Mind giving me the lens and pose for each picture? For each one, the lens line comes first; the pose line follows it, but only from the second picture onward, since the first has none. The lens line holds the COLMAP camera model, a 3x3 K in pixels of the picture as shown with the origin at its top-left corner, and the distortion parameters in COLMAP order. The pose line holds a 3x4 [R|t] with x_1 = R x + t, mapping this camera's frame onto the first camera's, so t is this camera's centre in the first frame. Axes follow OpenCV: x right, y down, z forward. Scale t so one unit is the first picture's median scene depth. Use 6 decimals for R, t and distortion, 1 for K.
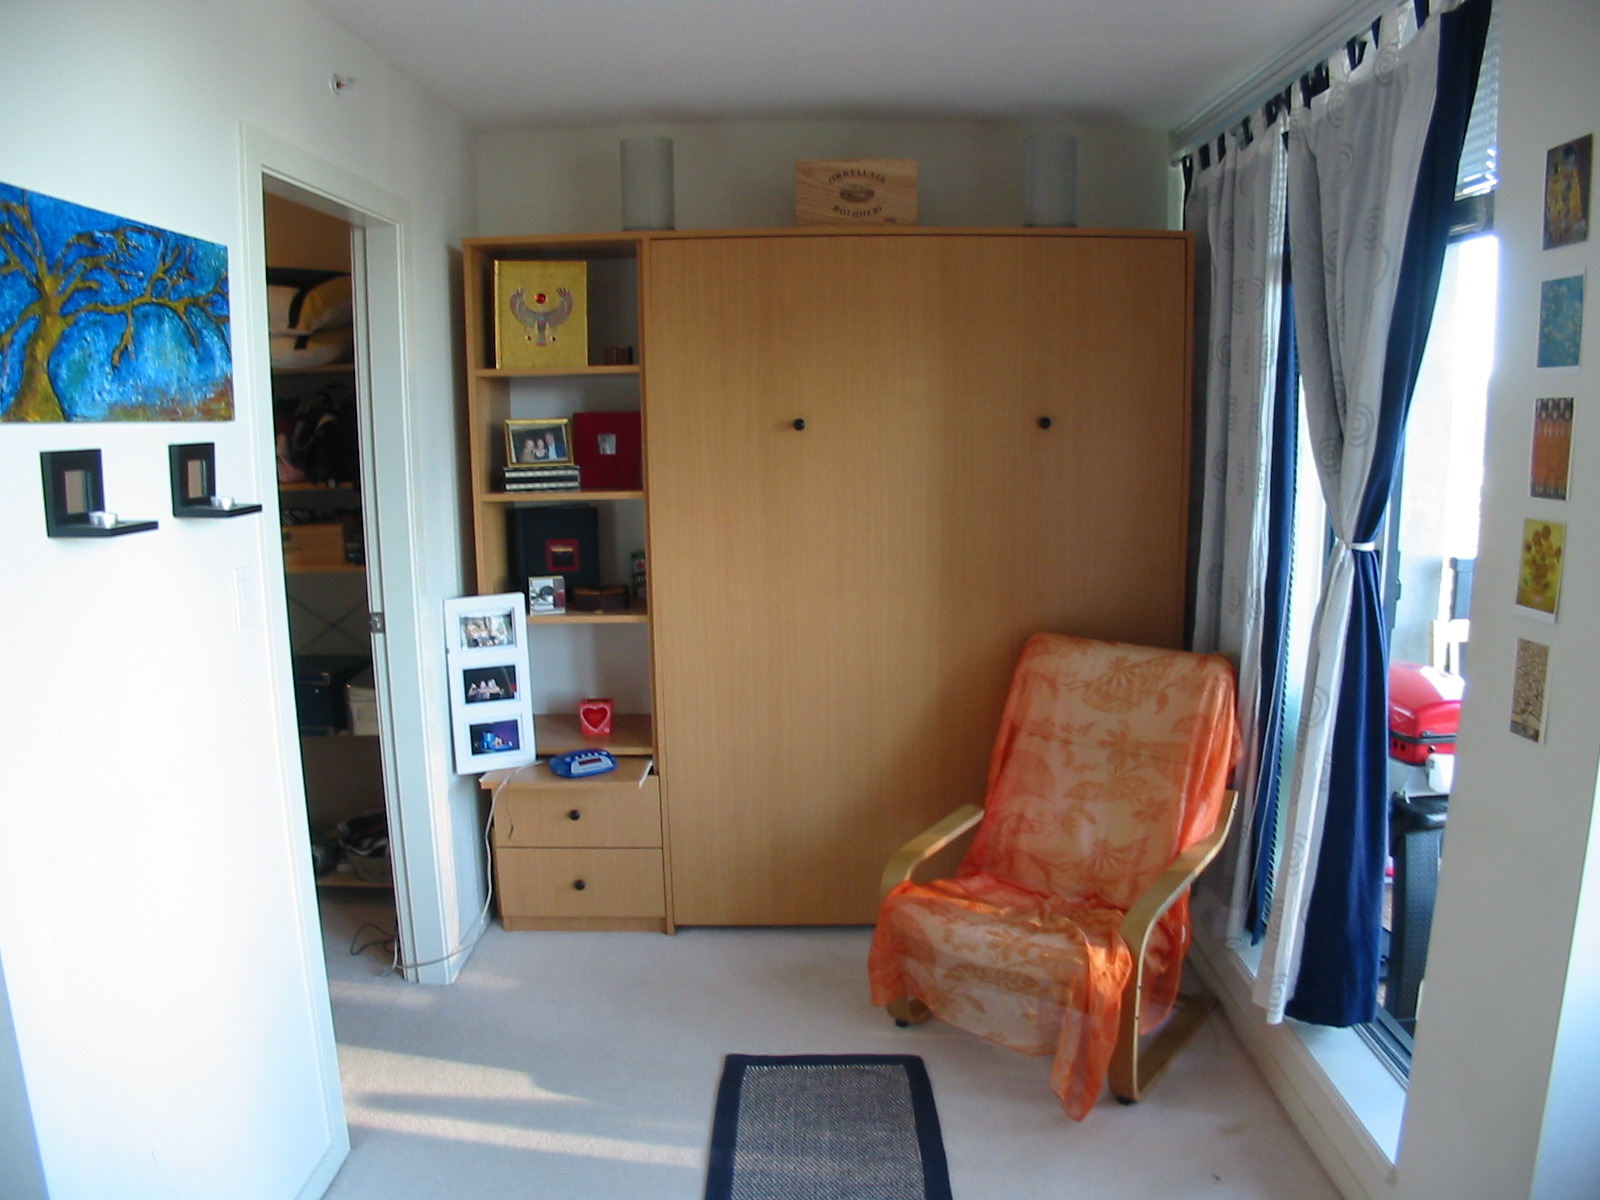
lens RADIAL K [[1153.9, 0, 807.6], [0, 1153.9, 611.0], [0, 0, 1]] dist [-0.192582, 0.079777]
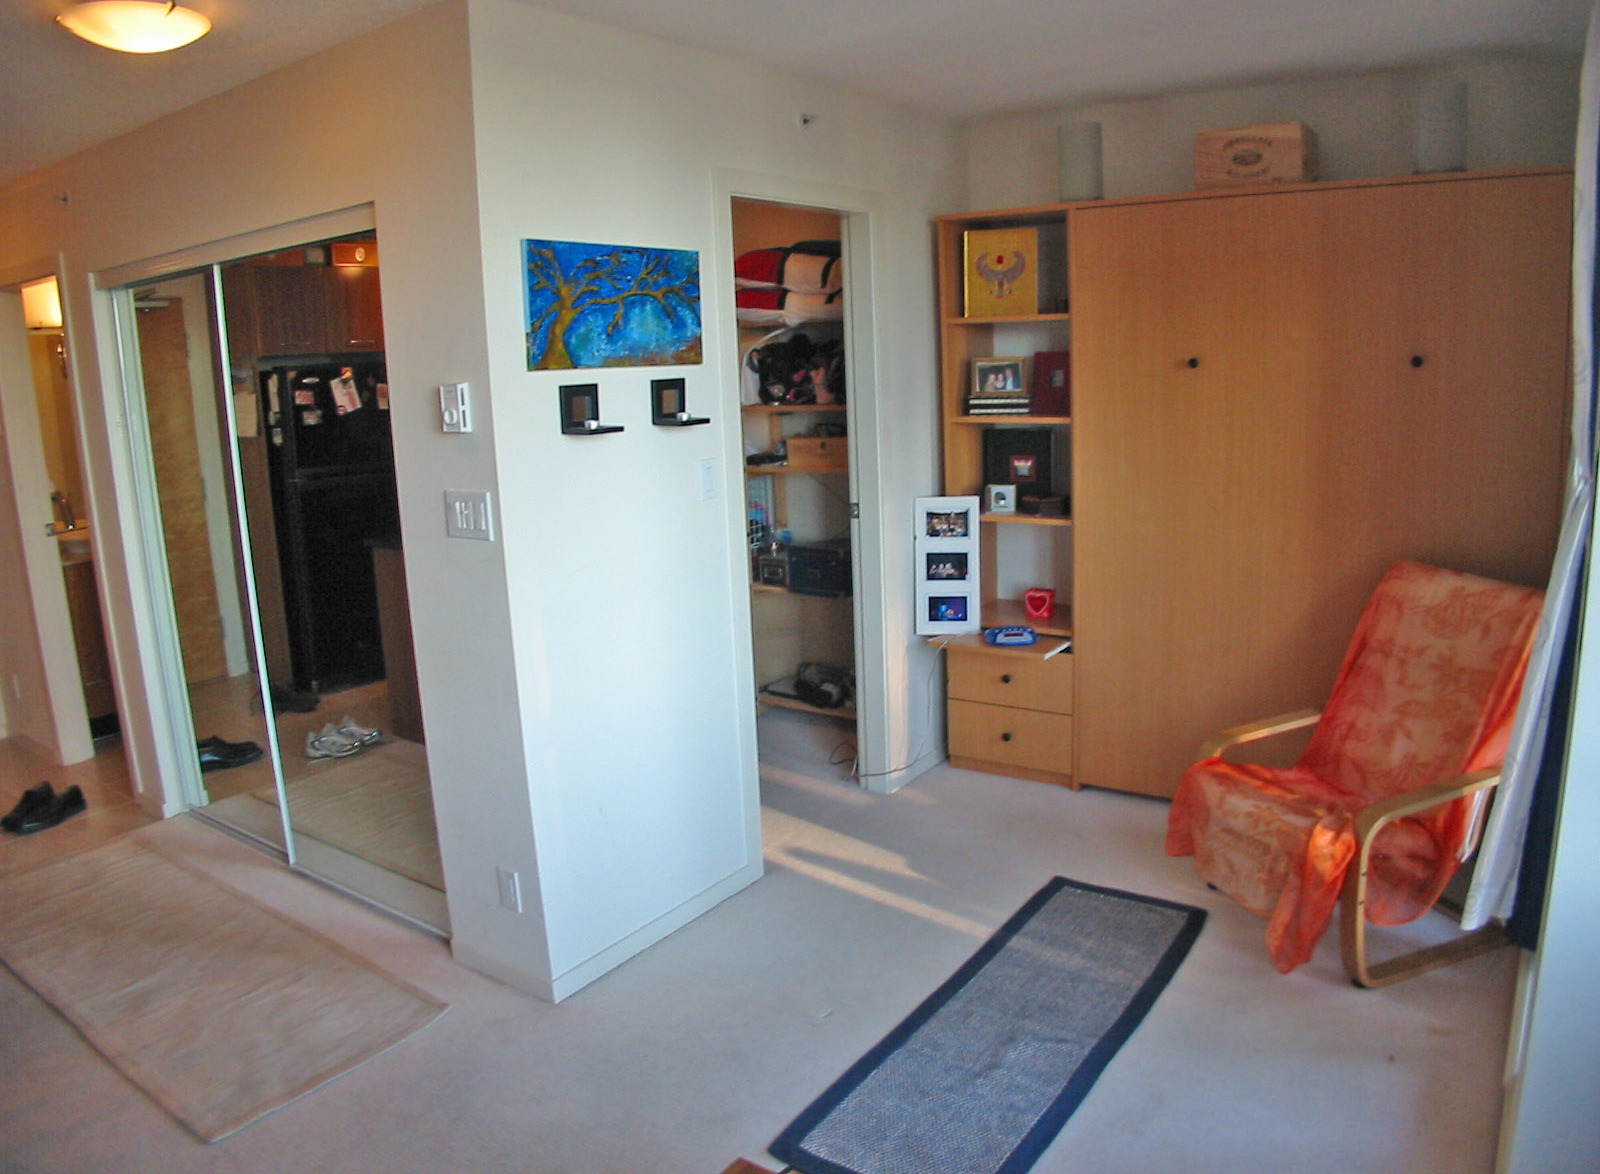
lens RADIAL K [[1155.2, 0, 800.0], [0, 1155.2, 587.0], [0, 0, 1]] dist [-0.213205, 0.095408]
pose [[0.815725, 0.089344, -0.571498, 0.340684], [-0.065455, 0.995911, 0.062267, 0.018802], [0.574724, -0.013385, 0.818238, -0.155015]]
